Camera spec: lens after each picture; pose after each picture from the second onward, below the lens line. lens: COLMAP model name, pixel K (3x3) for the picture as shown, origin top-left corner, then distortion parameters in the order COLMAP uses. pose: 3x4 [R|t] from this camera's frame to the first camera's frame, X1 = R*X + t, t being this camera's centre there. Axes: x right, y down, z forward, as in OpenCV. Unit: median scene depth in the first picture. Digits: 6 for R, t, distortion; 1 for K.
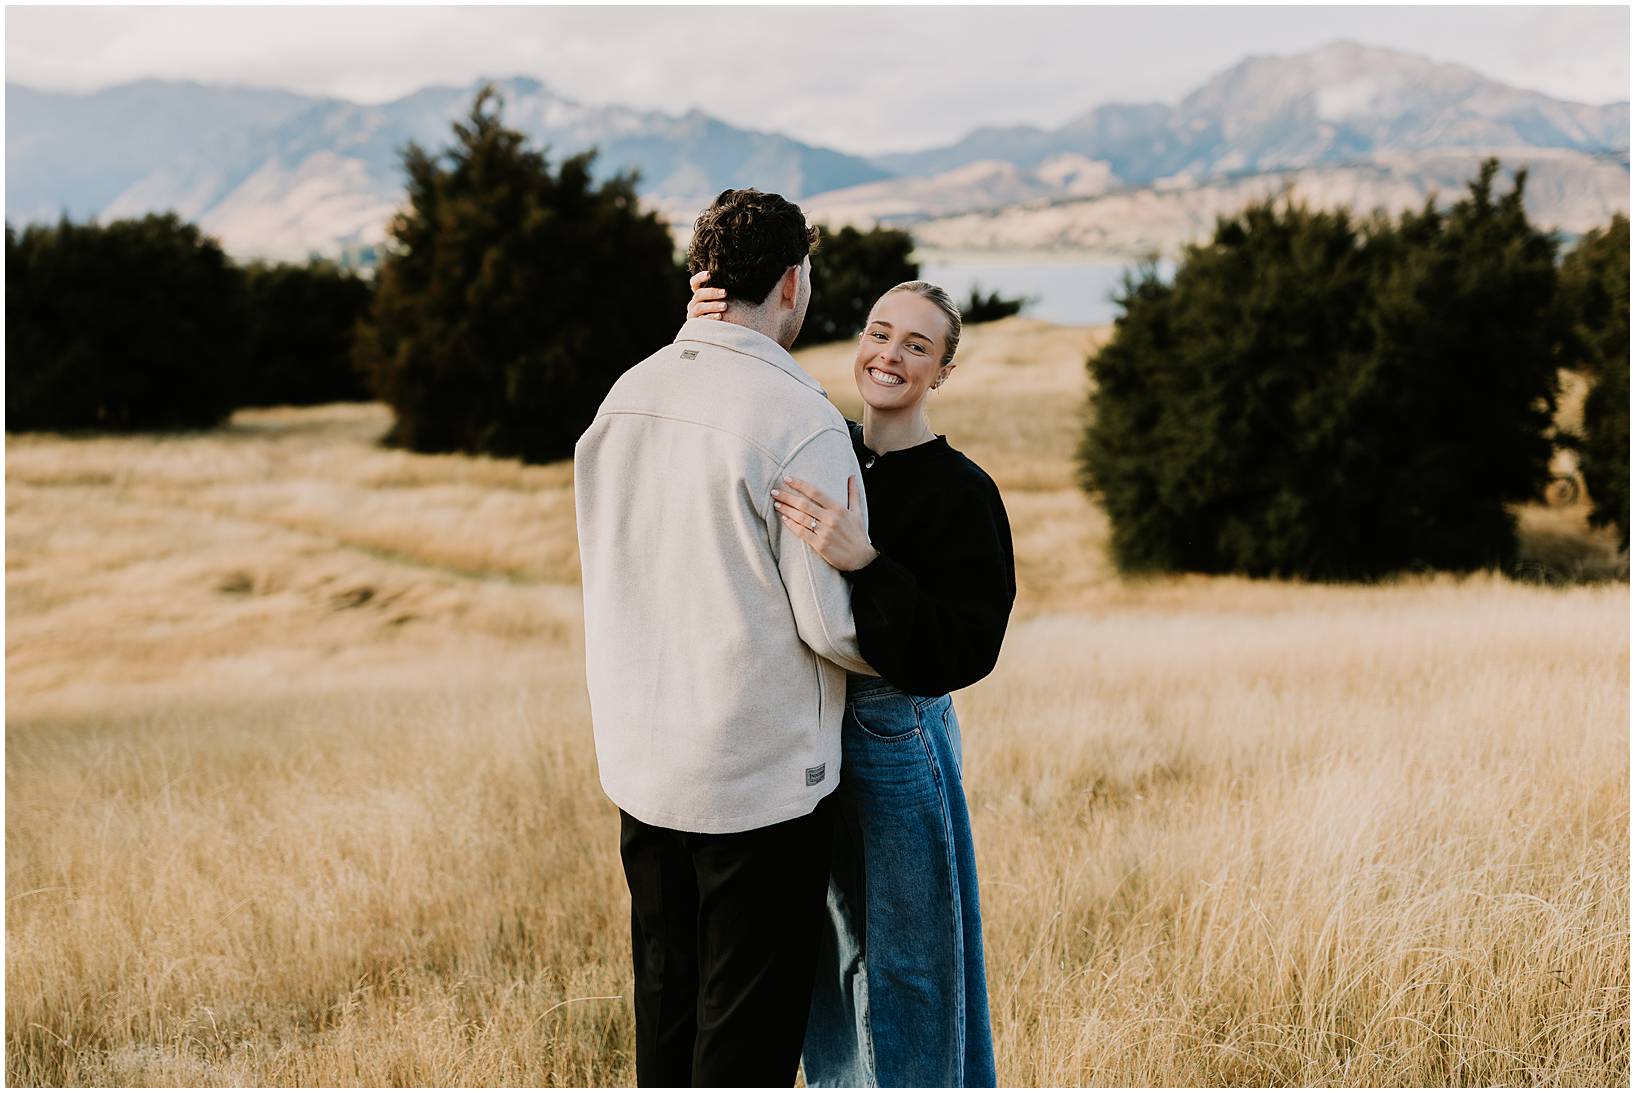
lens RADIAL K [[1617.5, 0, 791.6], [0, 1617.5, 550.7], [0, 0, 1]] dist [0.012241, -0.022077]
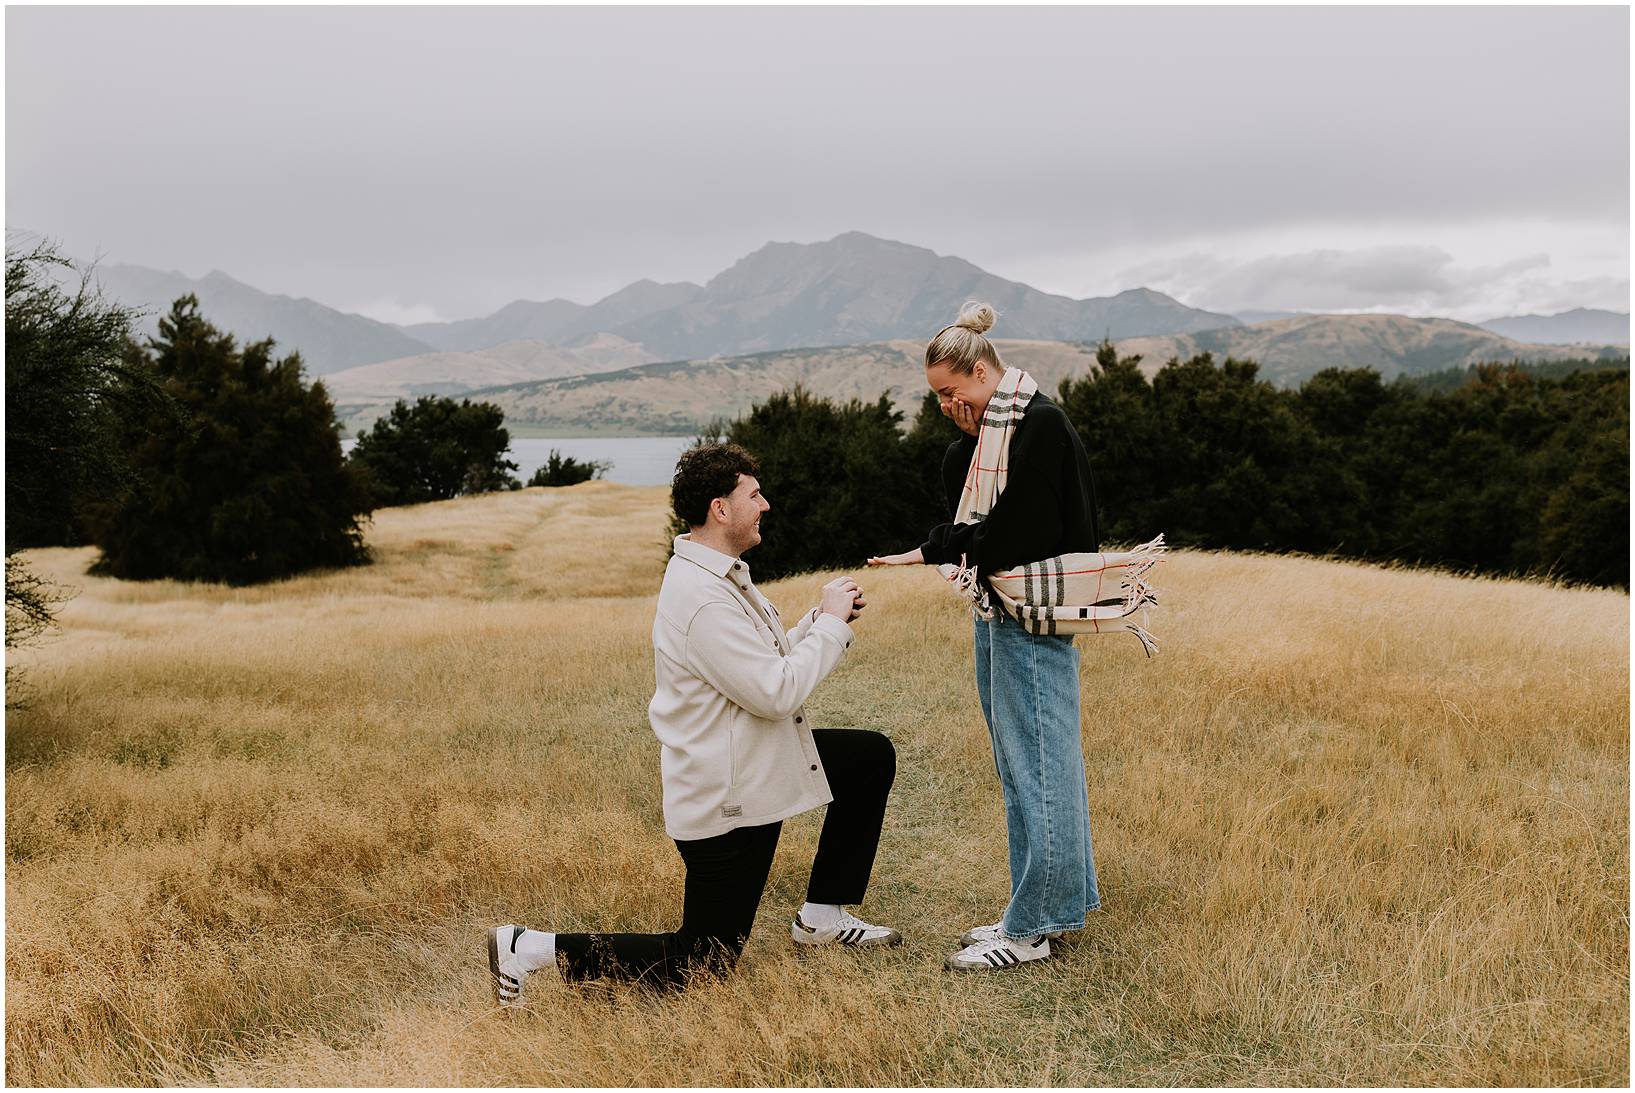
lens RADIAL K [[1617.5, 0, 791.6], [0, 1617.5, 550.7], [0, 0, 1]] dist [0.012241, -0.022077]
pose [[0.961076, -0.005180, 0.276237, -0.089145], [0.033956, 0.994459, -0.099488, 0.058947], [-0.274191, 0.104995, 0.955926, -0.320280]]
